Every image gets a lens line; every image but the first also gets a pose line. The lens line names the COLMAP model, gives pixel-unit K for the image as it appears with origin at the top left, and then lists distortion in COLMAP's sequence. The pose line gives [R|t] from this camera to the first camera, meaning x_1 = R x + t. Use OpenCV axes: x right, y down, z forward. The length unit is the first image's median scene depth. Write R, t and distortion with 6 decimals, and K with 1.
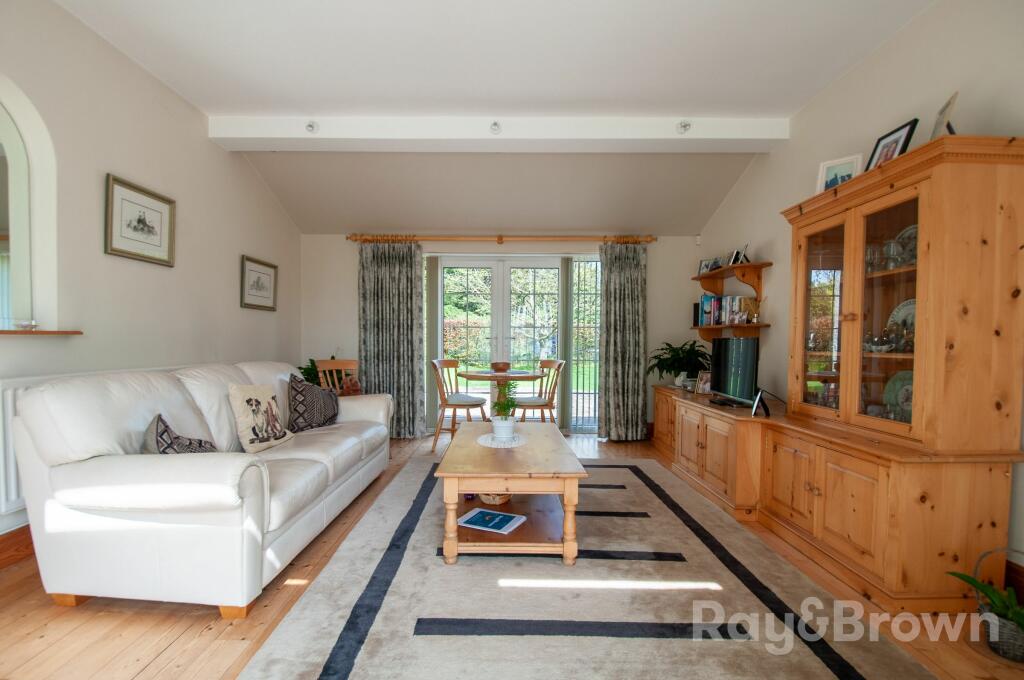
lens RADIAL K [[464.6, 0, 508.3], [0, 464.6, 364.9], [0, 0, 1]] dist [0.022717, -0.029584]
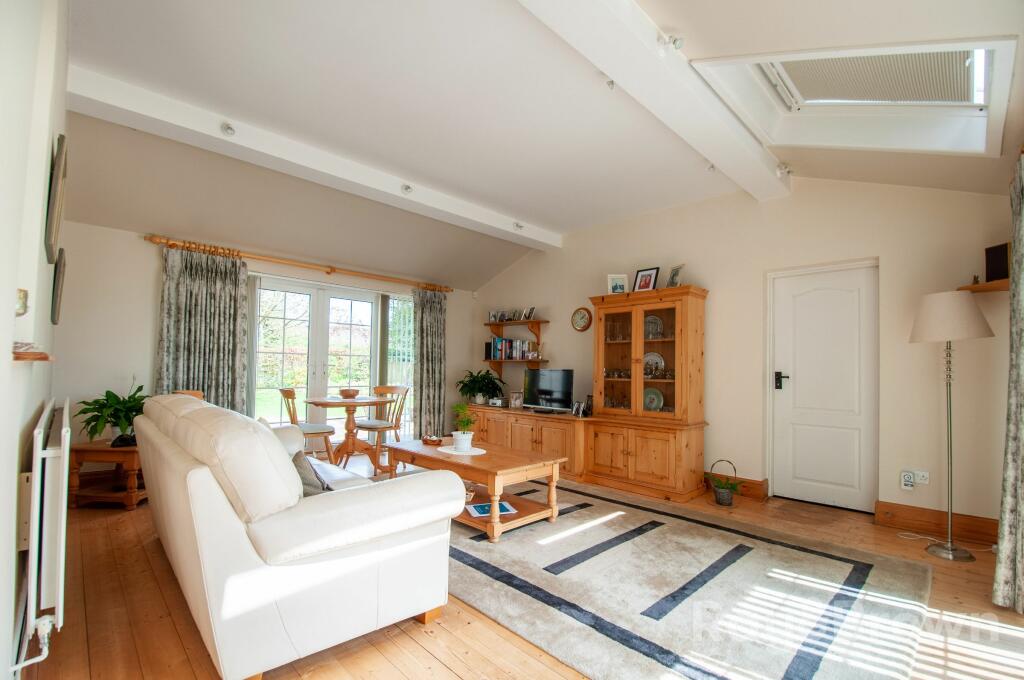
lens RADIAL K [[447.6, 0, 511.3], [0, 447.6, 362.5], [0, 0, 1]] dist [0.018824, -0.000168]
pose [[0.710008, 0.016789, 0.703993, -0.624573], [0.023092, 0.998623, -0.047105, -0.012532], [-0.703815, 0.049701, 0.708643, 0.029910]]
